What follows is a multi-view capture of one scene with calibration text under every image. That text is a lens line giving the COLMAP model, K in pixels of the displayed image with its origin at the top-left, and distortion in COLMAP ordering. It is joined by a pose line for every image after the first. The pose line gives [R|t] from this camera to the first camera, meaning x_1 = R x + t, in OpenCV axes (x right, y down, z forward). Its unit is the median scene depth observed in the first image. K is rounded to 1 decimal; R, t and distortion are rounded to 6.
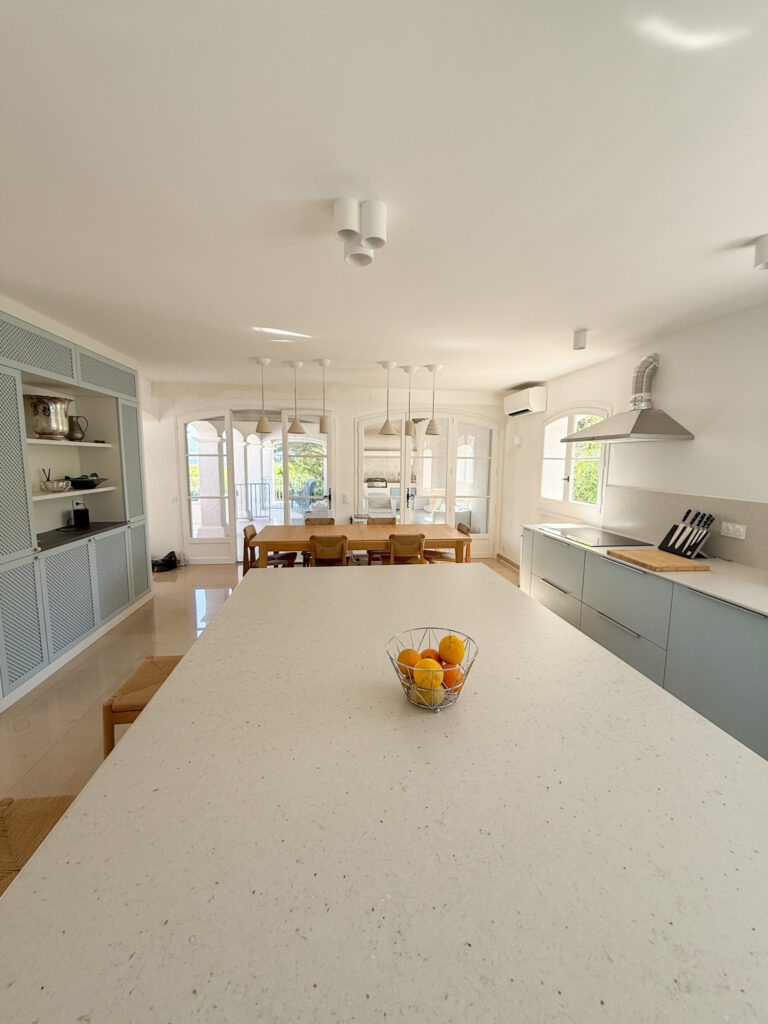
lens RADIAL K [[409.3, 0, 385.8], [0, 409.3, 513.1], [0, 0, 1]] dist [-0.005732, 0.000088]
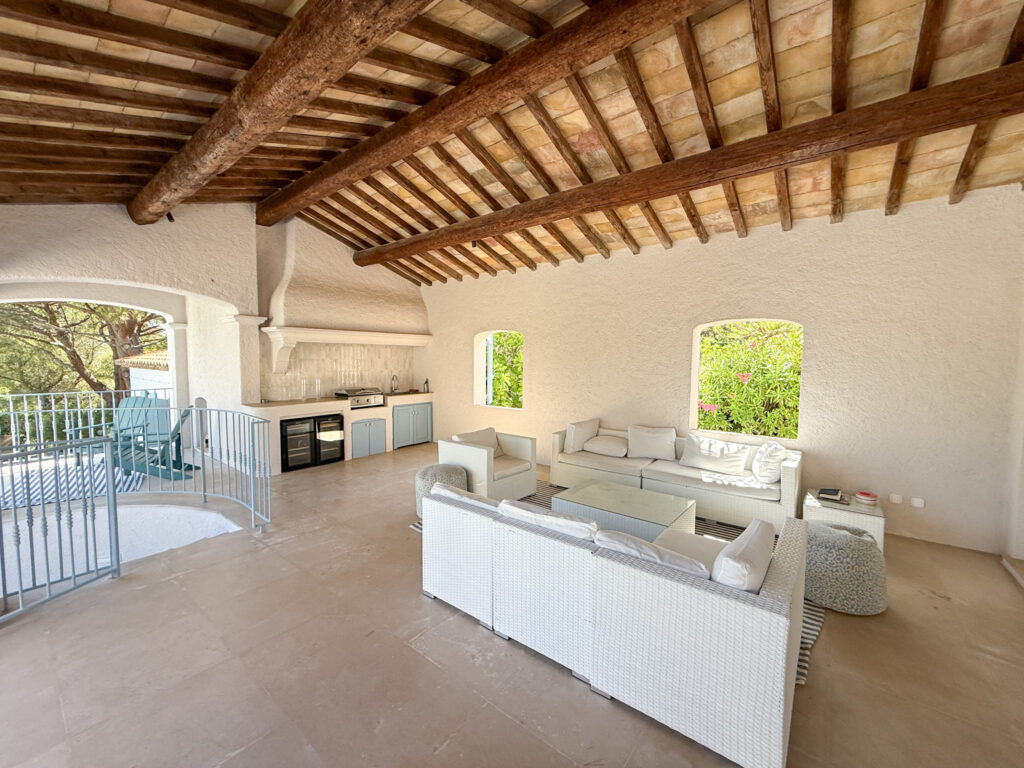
lens RADIAL K [[409.3, 0, 509.8], [0, 409.3, 382.1], [0, 0, 1]] dist [-0.005732, 0.000088]
pose [[0.719346, -0.044351, 0.693235, -0.945163], [0.089919, 0.995509, -0.029616, -0.260029], [-0.688808, 0.083639, 0.720103, 2.181498]]
